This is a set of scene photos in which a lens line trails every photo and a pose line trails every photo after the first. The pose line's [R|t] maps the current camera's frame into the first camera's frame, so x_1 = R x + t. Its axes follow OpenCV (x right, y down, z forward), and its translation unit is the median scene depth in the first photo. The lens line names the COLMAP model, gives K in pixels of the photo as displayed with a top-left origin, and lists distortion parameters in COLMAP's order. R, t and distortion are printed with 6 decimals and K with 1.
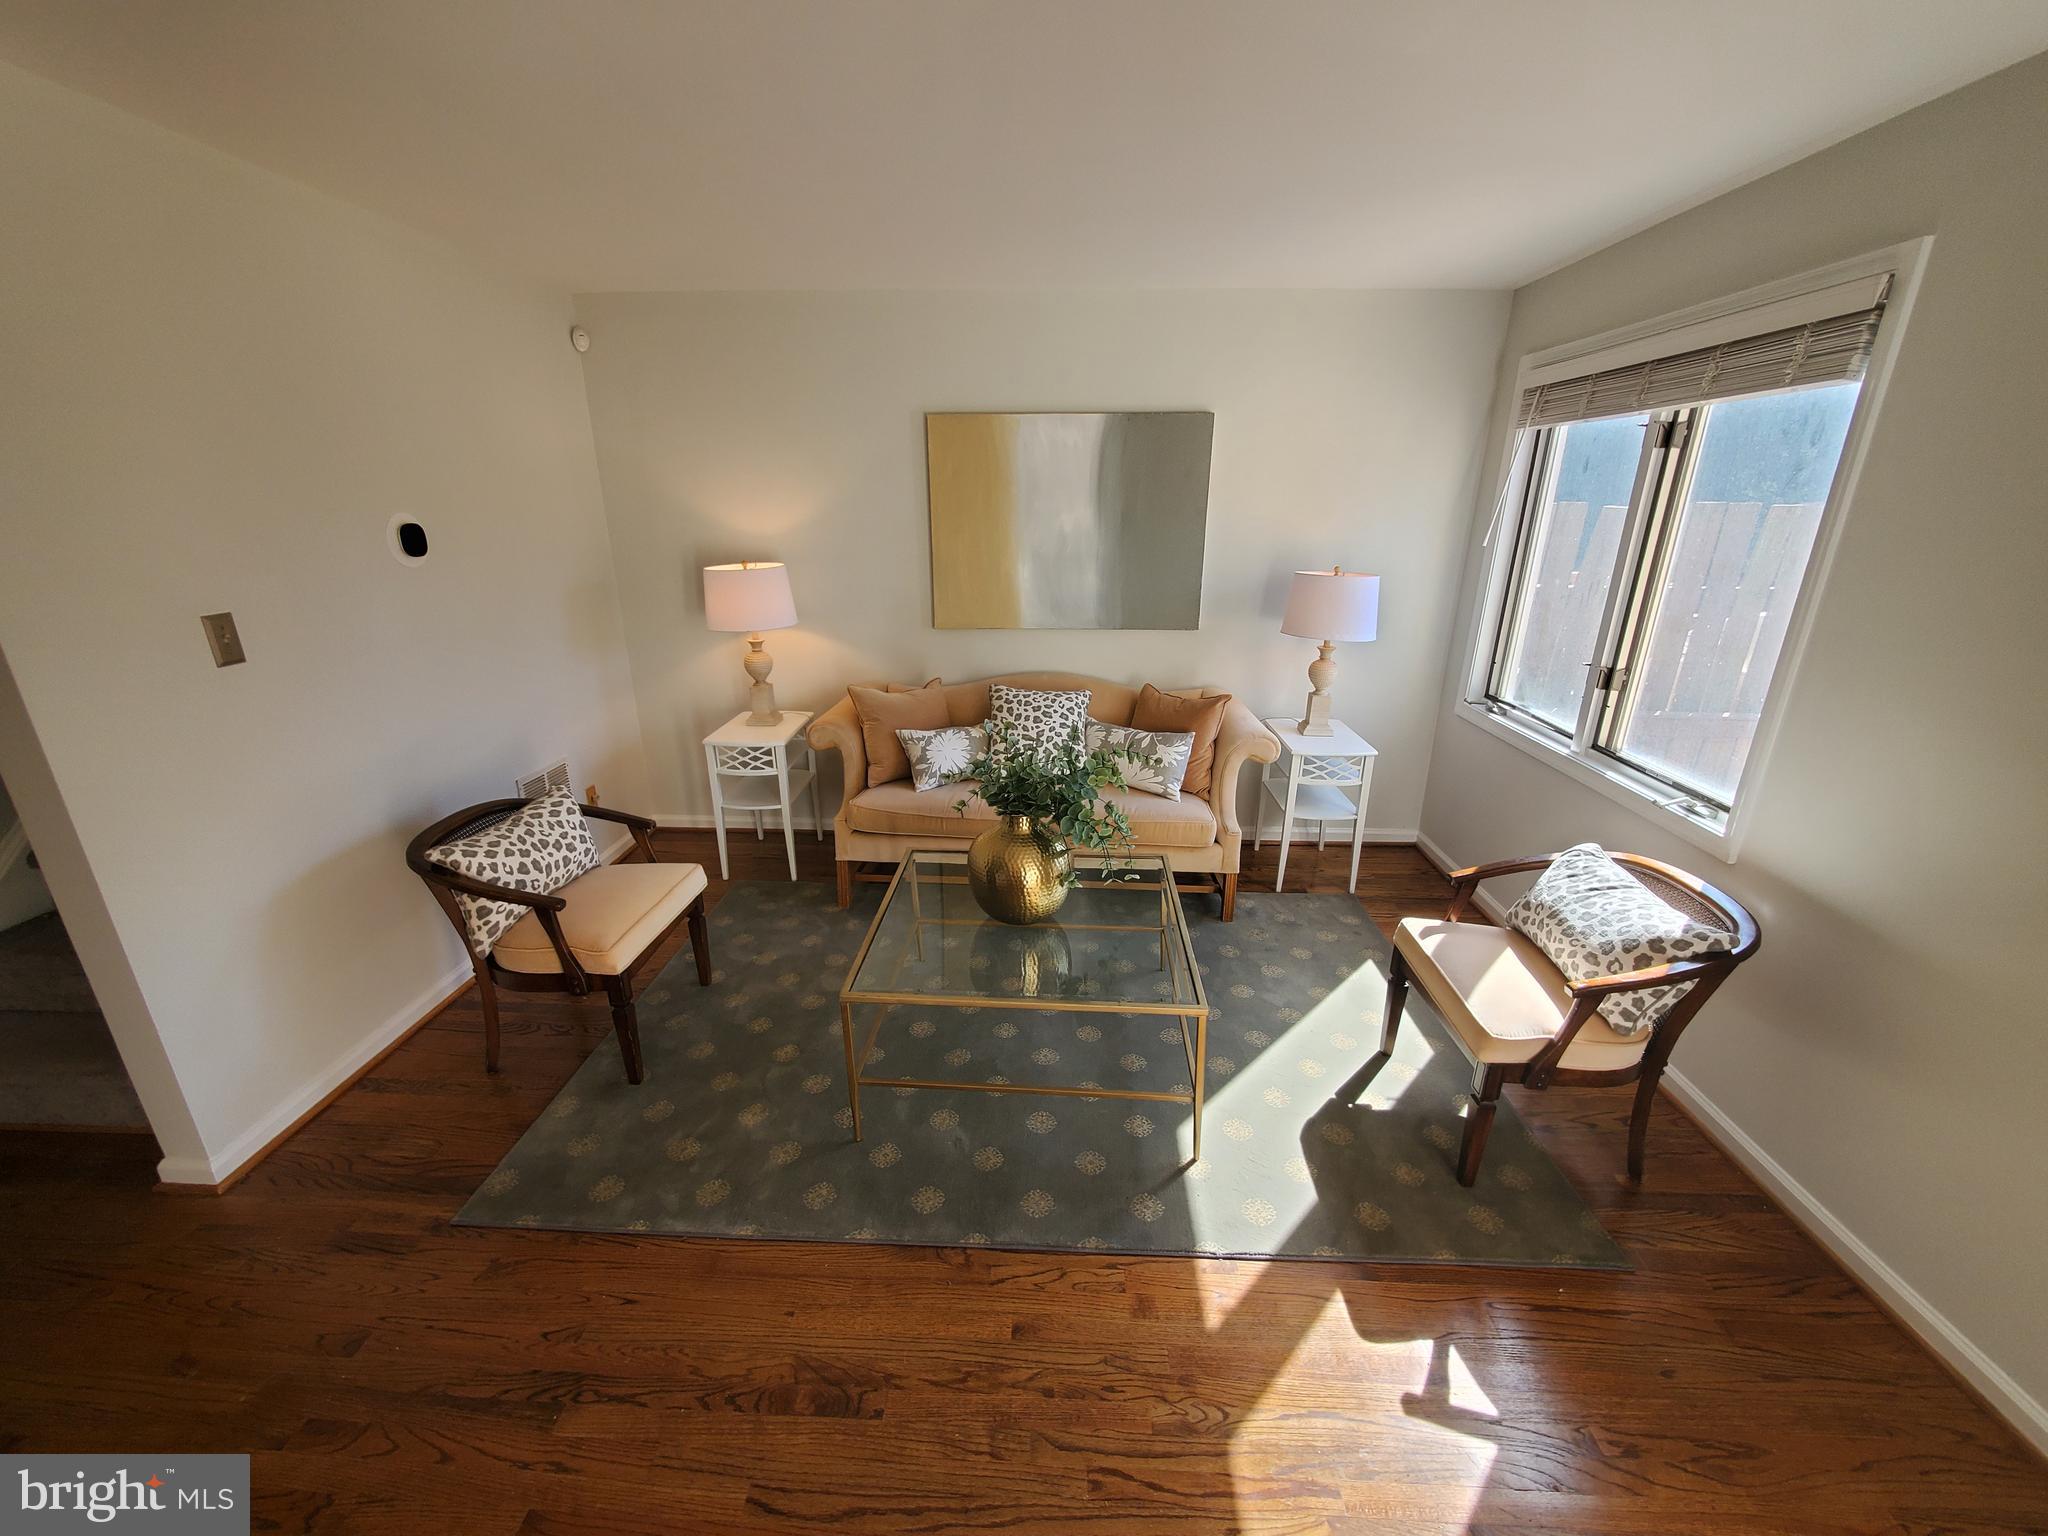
lens RADIAL K [[809.0, 0, 1032.6], [0, 809.0, 781.9], [0, 0, 1]] dist [0.008230, -0.001091]
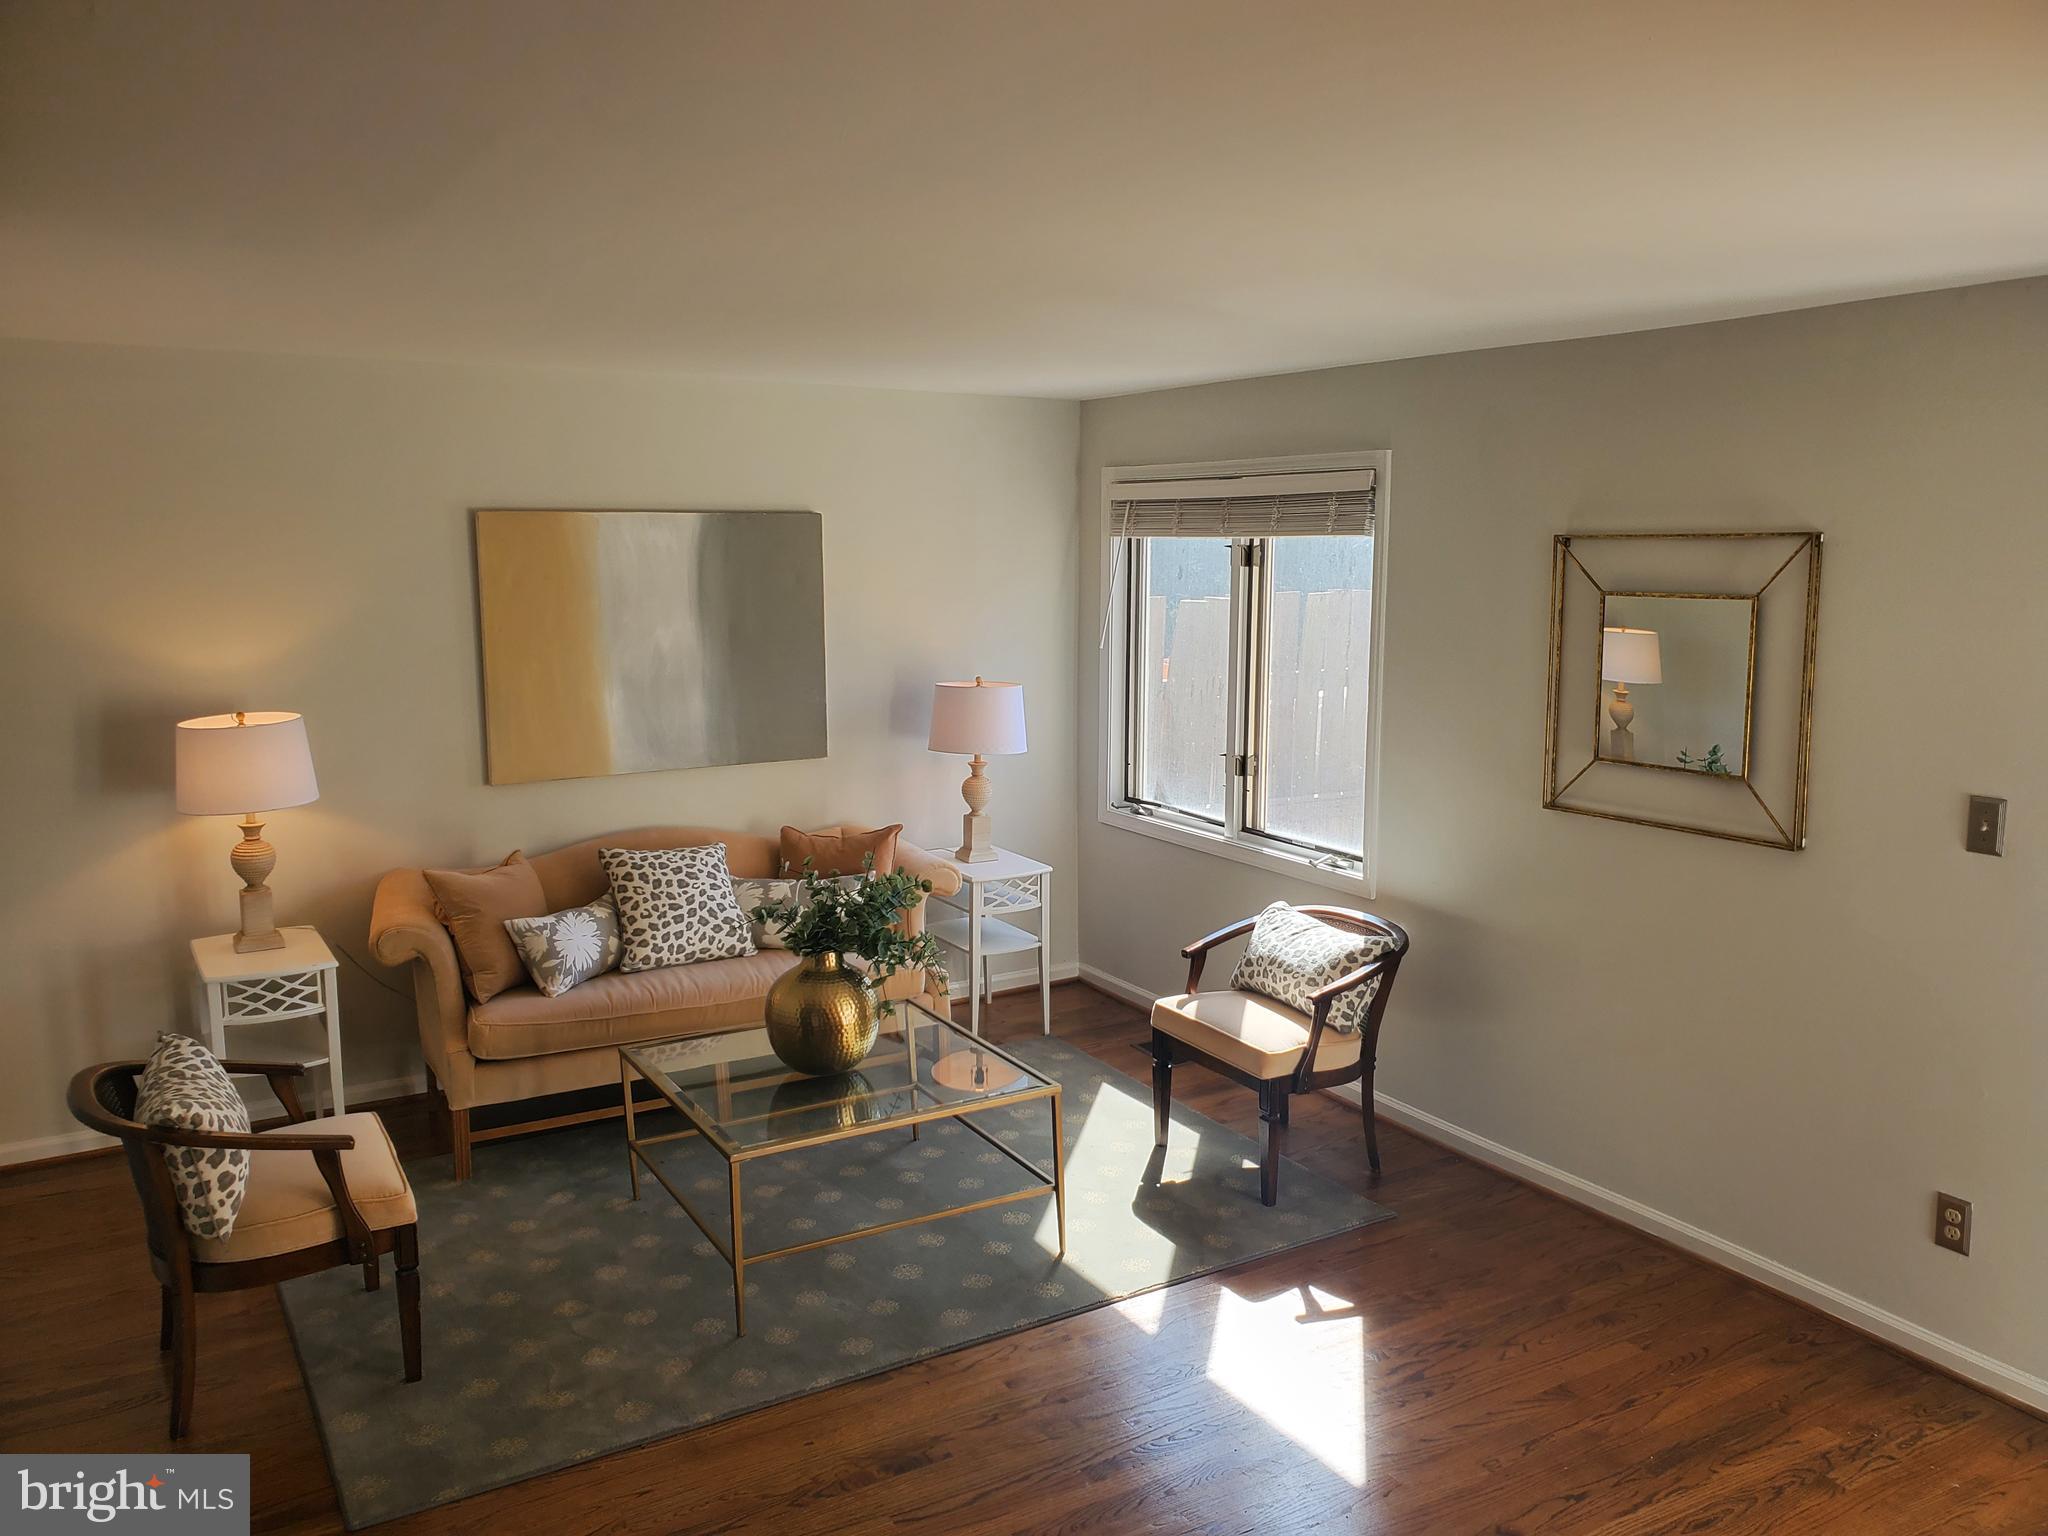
lens RADIAL K [[1559.2, 0, 1021.3], [0, 1559.2, 776.4], [0, 0, 1]] dist [0.095130, -0.010161]
pose [[0.837563, -0.089396, 0.538978, -0.701217], [0.186312, 0.974123, -0.127956, 0.103876], [-0.513592, 0.207589, 0.832544, -0.610210]]
